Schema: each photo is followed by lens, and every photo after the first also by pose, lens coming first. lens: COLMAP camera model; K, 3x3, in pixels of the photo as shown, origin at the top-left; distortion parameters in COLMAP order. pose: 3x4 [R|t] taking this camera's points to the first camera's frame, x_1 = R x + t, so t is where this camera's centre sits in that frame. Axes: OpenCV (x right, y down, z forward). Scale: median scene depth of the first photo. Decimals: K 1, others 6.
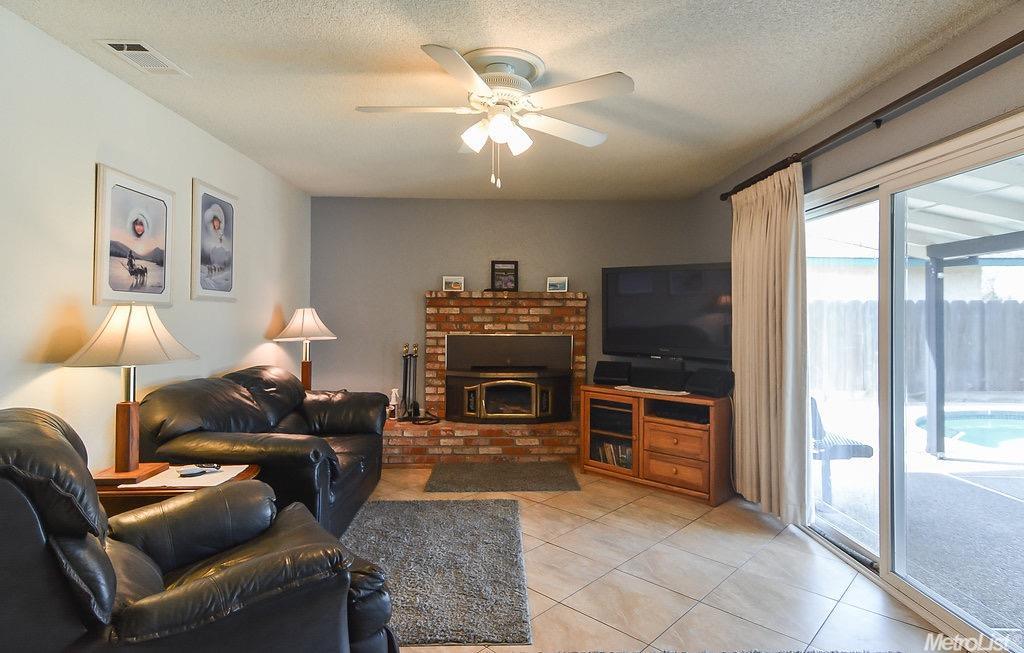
lens RADIAL K [[537.3, 0, 512.8], [0, 537.3, 319.7], [0, 0, 1]] dist [0.003391, 0.000473]
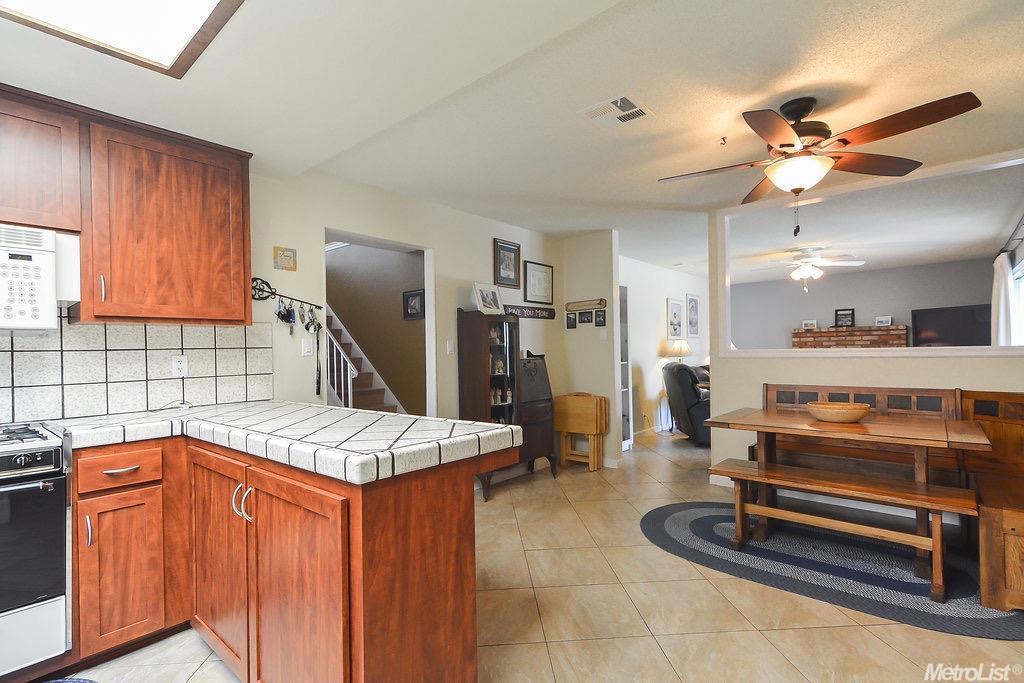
lens RADIAL K [[485.4, 0, 511.8], [0, 485.4, 346.9], [0, 0, 1]] dist [0.015302, -0.005595]
pose [[0.736288, -0.025763, -0.676178, 0.258793], [0.013489, 0.999635, -0.023400, 0.033436], [0.676534, 0.008108, 0.736367, -0.878227]]
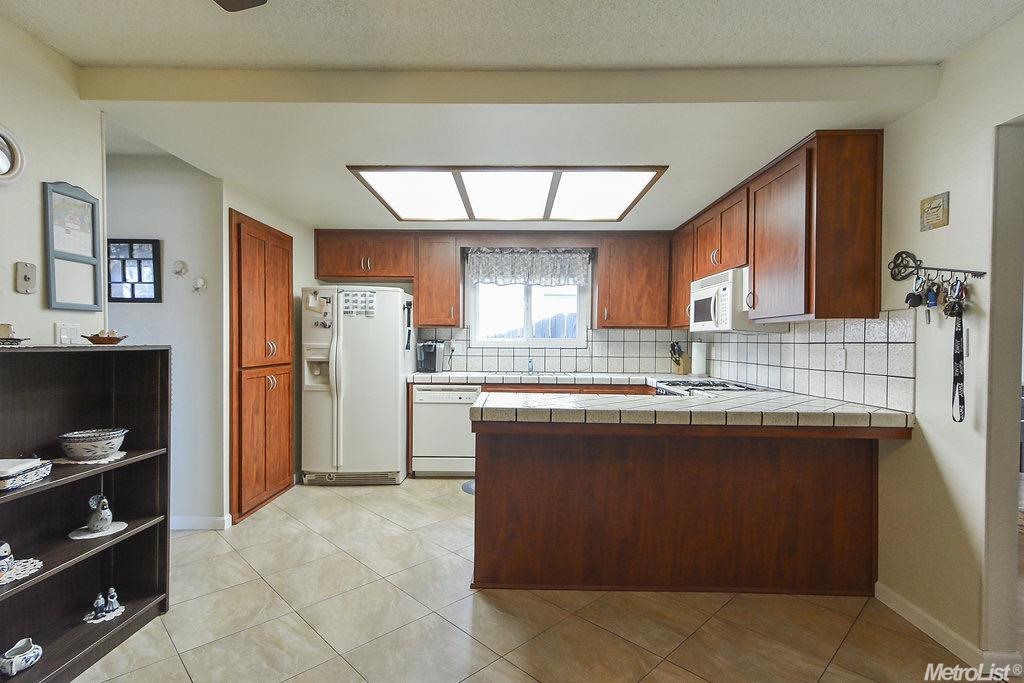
lens RADIAL K [[485.4, 0, 509.1], [0, 485.4, 342.4], [0, 0, 1]] dist [0.015302, -0.005595]
pose [[-0.998992, -0.009320, 0.043920, -0.013060], [-0.008486, 0.999781, 0.019129, 0.011265], [-0.044089, 0.018737, -0.998852, -0.202385]]
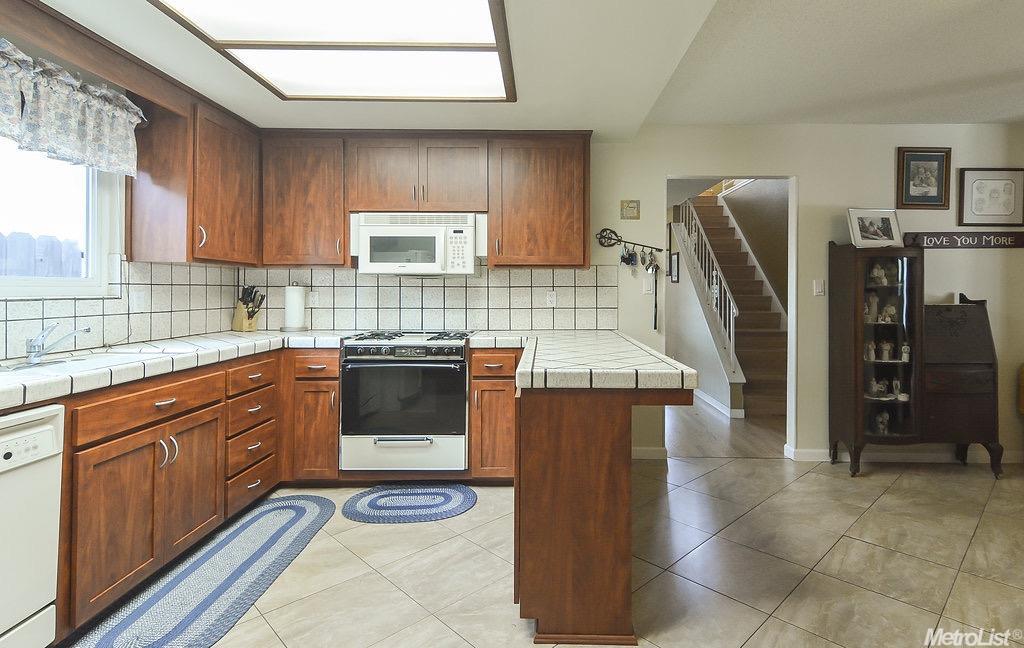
lens RADIAL K [[529.2, 0, 540.6], [0, 529.2, 289.8], [0, 0, 1]] dist [0.013529, -0.001651]
pose [[-0.033288, -0.006530, -0.999424, 0.407537], [-0.017246, 0.999834, -0.005959, 0.028011], [0.999297, 0.017038, -0.033395, -0.727027]]
